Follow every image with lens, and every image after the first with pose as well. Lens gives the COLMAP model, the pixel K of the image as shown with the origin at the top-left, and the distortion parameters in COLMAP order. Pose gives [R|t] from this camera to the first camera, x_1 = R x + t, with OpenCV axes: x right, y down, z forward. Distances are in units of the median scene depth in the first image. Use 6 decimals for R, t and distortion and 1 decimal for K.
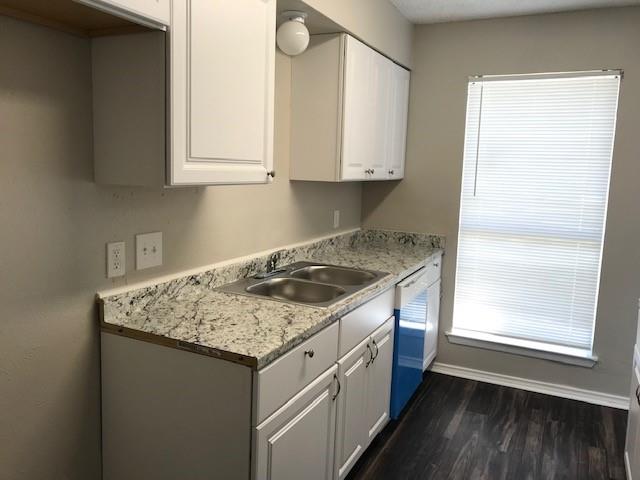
lens RADIAL K [[521.0, 0, 323.3], [0, 521.0, 235.3], [0, 0, 1]] dist [0.011487, -0.004681]
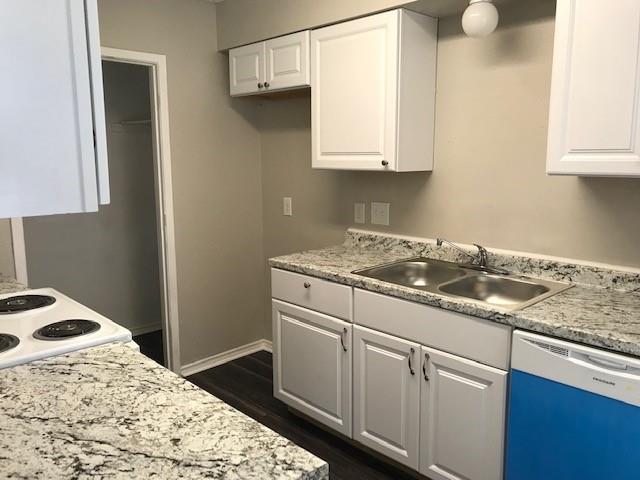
lens RADIAL K [[521.0, 0, 323.3], [0, 521.0, 235.3], [0, 0, 1]] dist [0.011487, -0.004681]
pose [[-0.347877, 0.117552, -0.930141, 1.129561], [-0.130972, 0.976287, 0.172368, -0.146634], [0.928347, 0.181786, -0.324231, 1.297767]]
